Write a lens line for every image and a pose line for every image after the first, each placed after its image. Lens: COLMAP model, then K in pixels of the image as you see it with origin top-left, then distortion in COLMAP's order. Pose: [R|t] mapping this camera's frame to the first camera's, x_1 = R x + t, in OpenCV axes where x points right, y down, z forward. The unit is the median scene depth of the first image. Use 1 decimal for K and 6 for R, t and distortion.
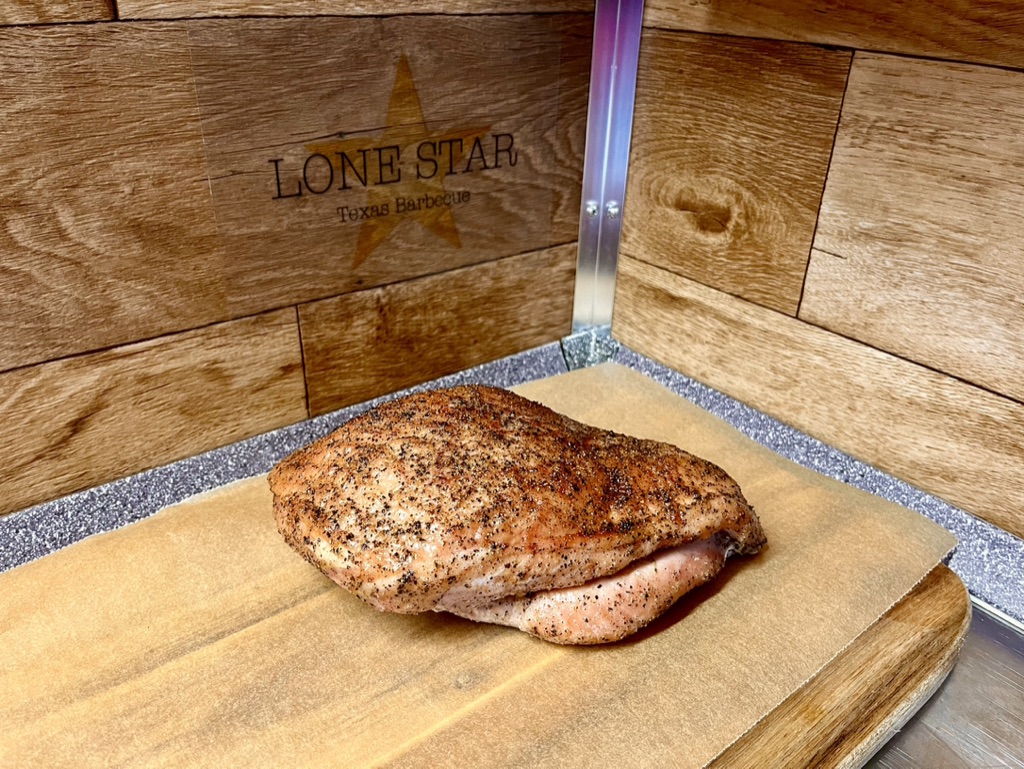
lens RADIAL K [[792.9, 0, 511.4], [0, 792.9, 411.1], [0, 0, 1]] dist [0.012346, -0.058512]
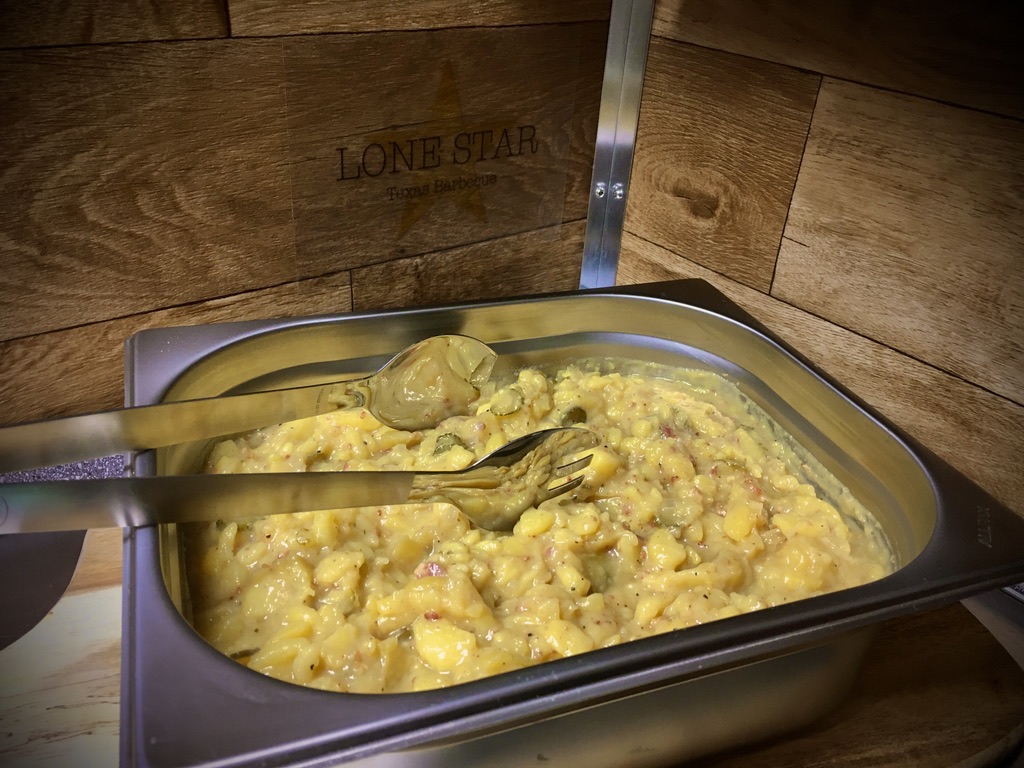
lens RADIAL K [[862.9, 0, 511.5], [0, 862.9, 413.6], [0, 0, 1]] dist [0.047714, -0.080323]
pose [[0.999321, 0.034184, 0.013750, -0.040986], [-0.034716, 0.998574, 0.040552, 0.023085], [-0.012344, -0.041002, 0.999083, -0.324988]]
